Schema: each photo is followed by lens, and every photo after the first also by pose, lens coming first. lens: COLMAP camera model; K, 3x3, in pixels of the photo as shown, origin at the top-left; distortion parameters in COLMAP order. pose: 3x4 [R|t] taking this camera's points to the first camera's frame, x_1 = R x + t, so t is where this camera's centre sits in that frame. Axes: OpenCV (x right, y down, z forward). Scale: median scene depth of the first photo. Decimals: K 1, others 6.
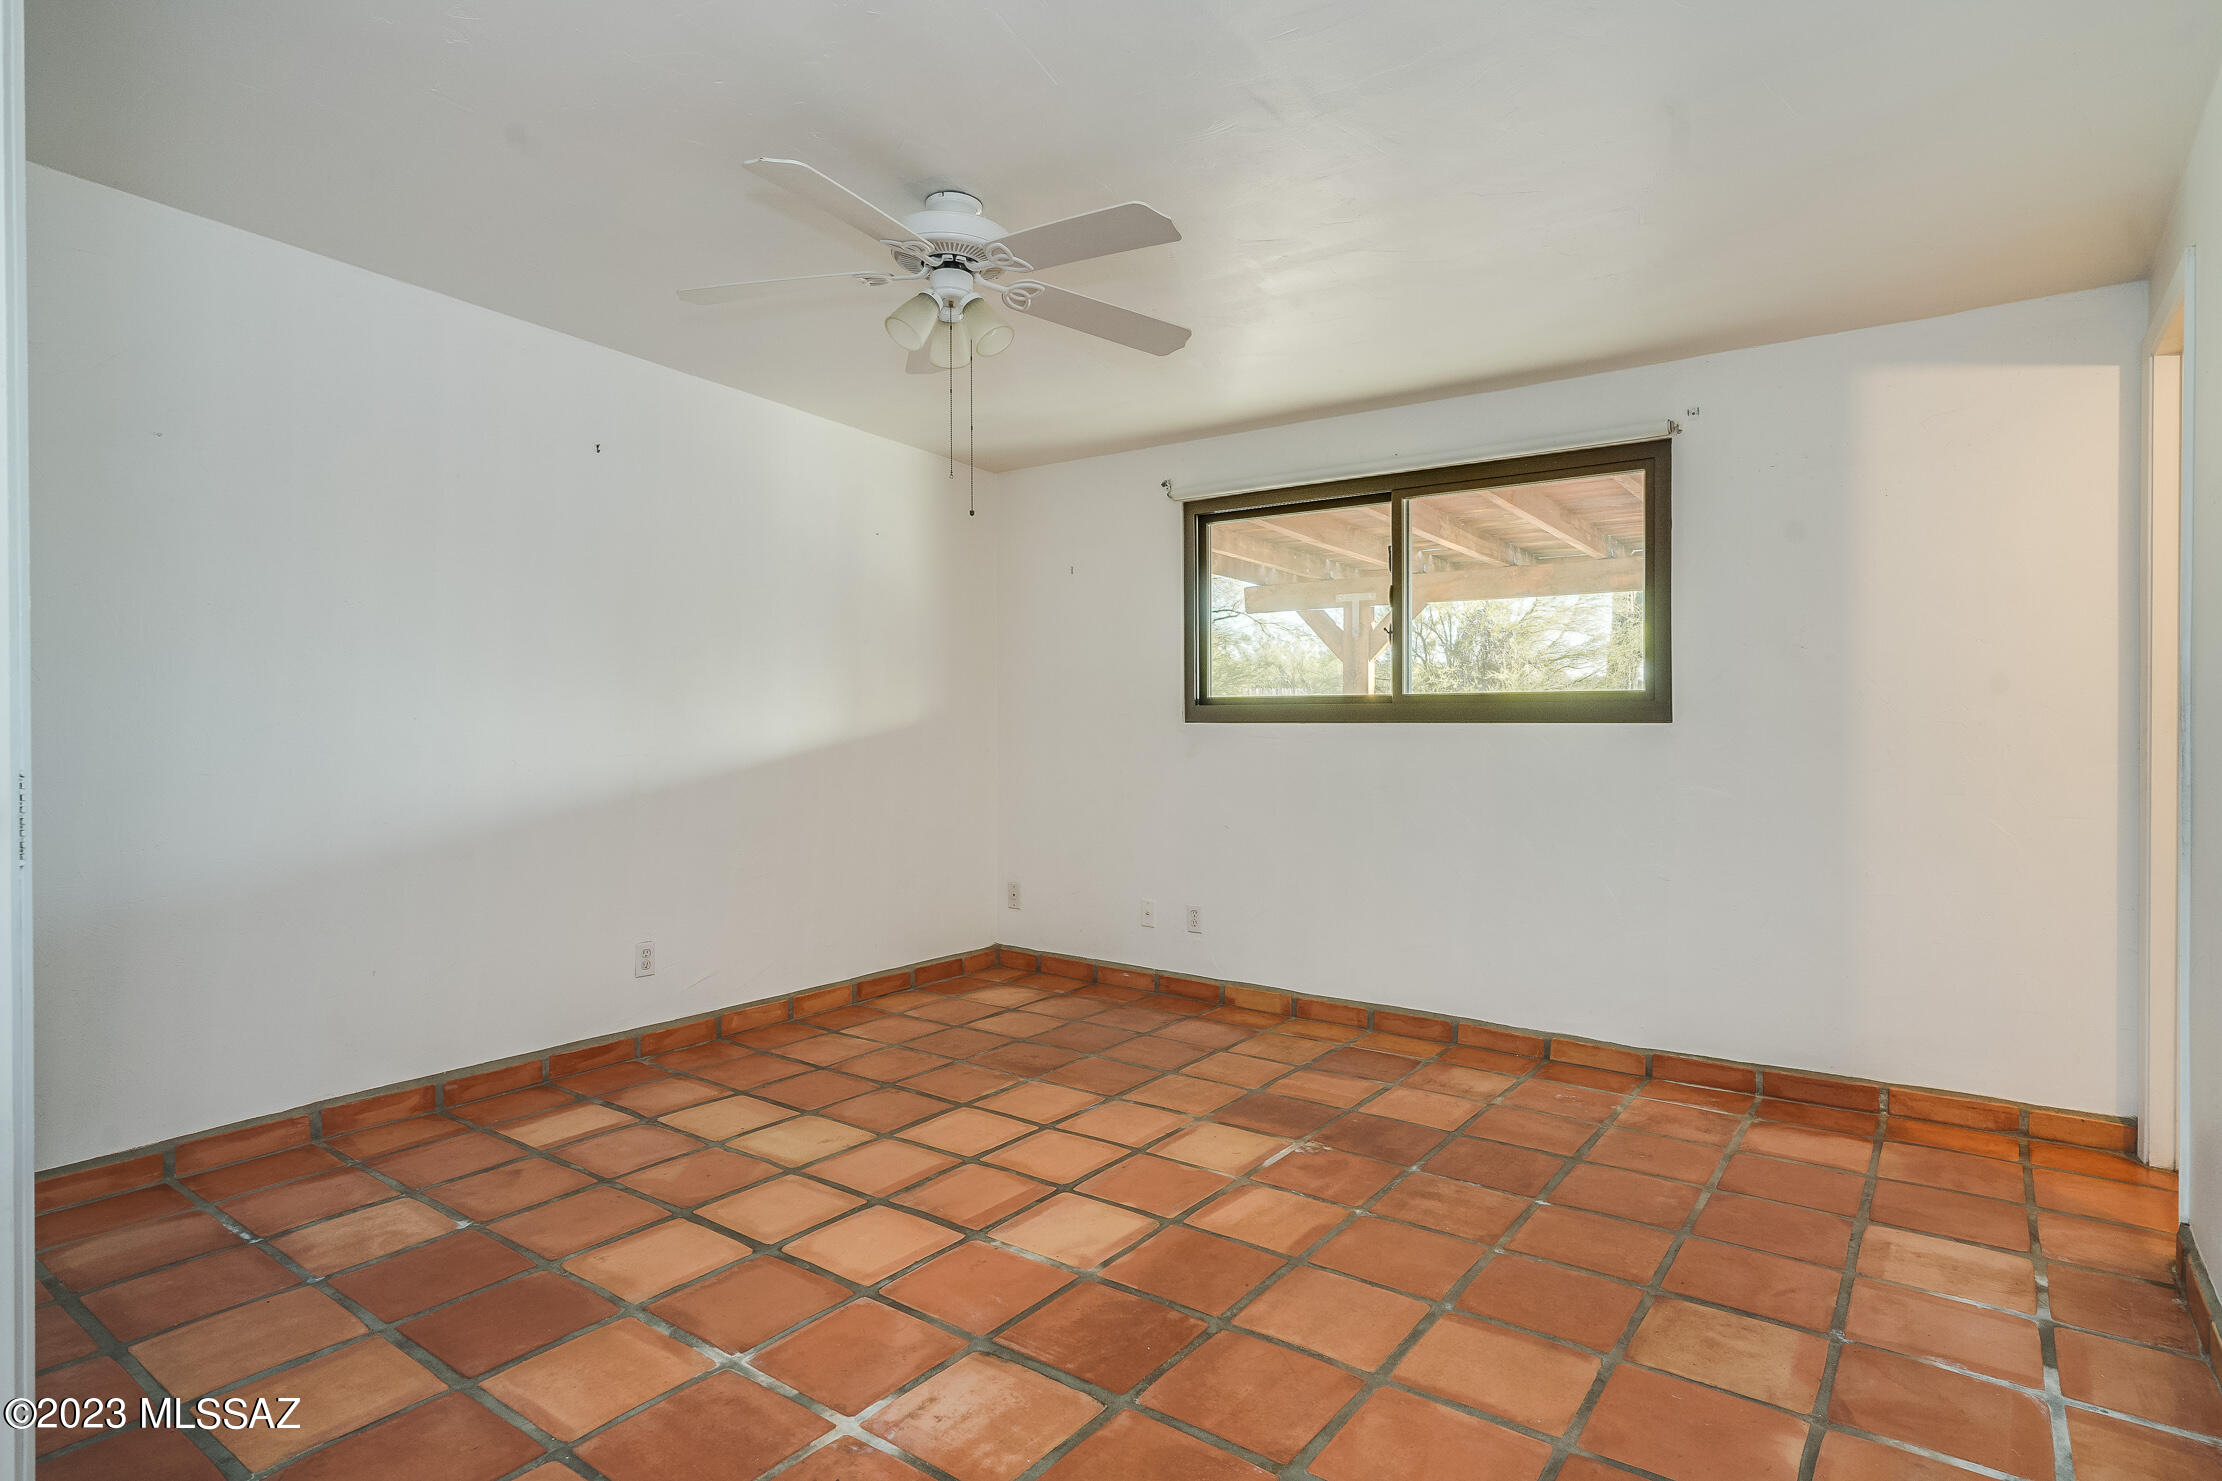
lens RADIAL K [[1183.1, 0, 1075.9], [0, 1183.1, 738.5], [0, 0, 1]] dist [0.003033, 0.001269]
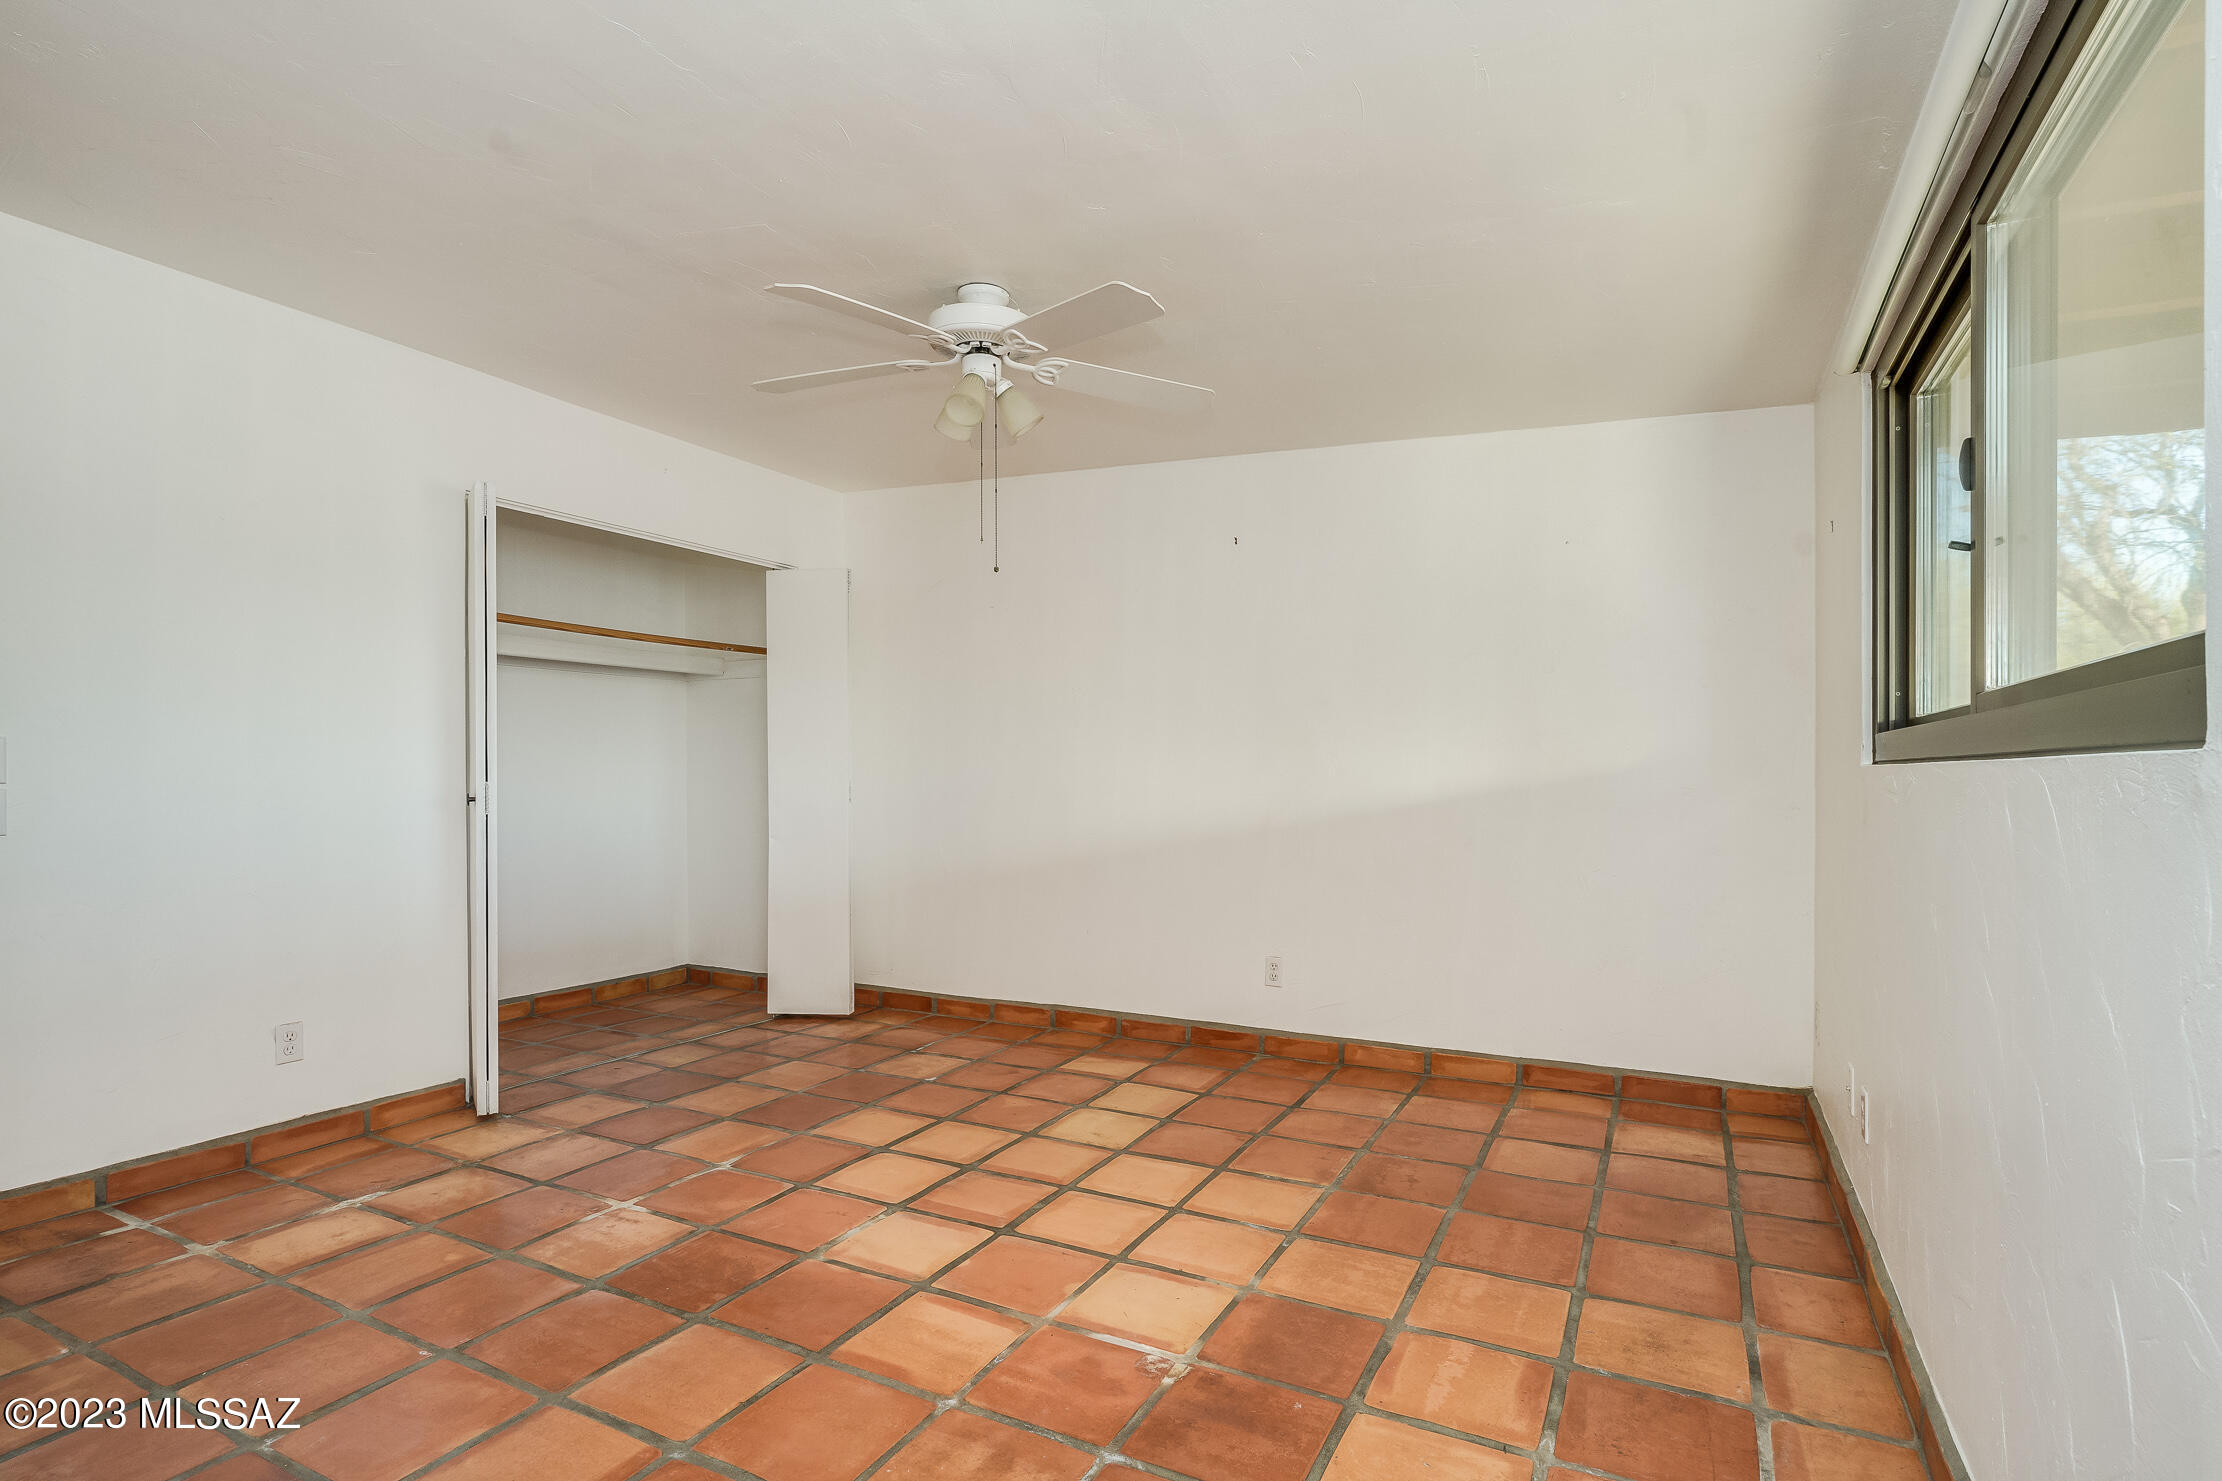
lens RADIAL K [[1059.7, 0, 1132.2], [0, 1059.7, 775.2], [0, 0, 1]] dist [-0.000327, 0.000512]
pose [[0.171732, 0.000500, -0.985144, 0.754203], [-0.012223, 0.999924, -0.001624, -0.004915], [0.985068, 0.012320, 0.171725, 0.801864]]
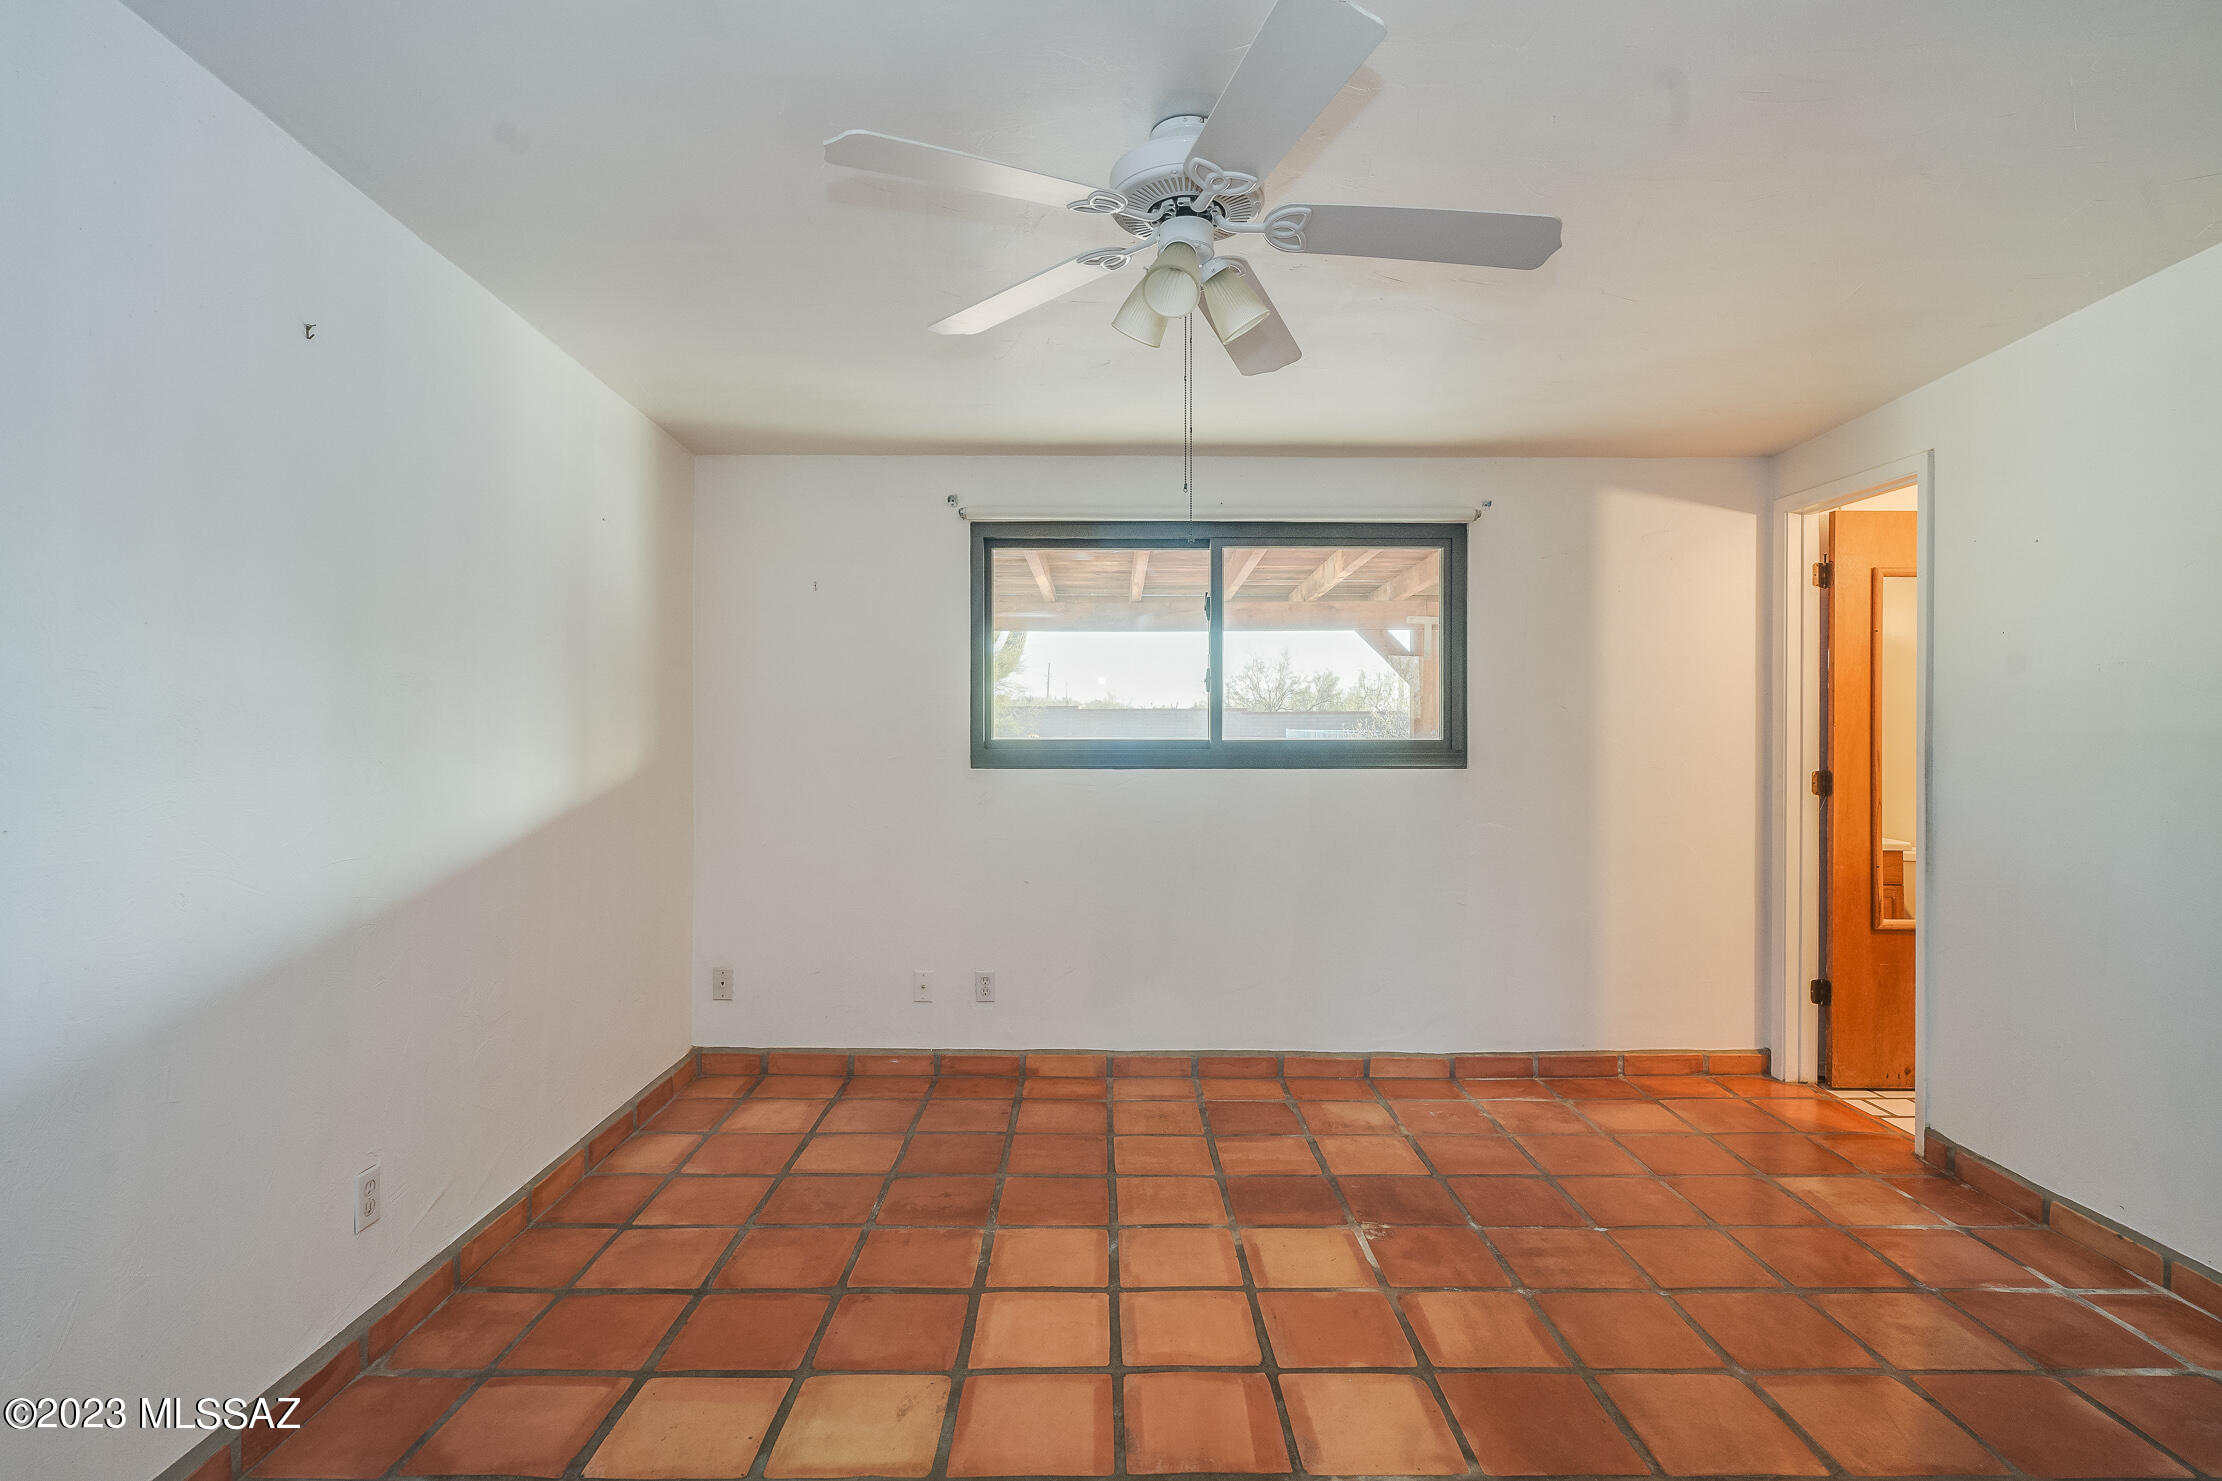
lens RADIAL K [[1116.4, 0, 1102.5], [0, 1116.4, 735.3], [0, 0, 1]] dist [-0.001840, 0.002243]
pose [[0.793982, -0.005621, 0.607915, -0.483127], [0.008142, 0.999966, -0.001389, -0.051491], [-0.607886, 0.006052, 0.794001, 0.382274]]
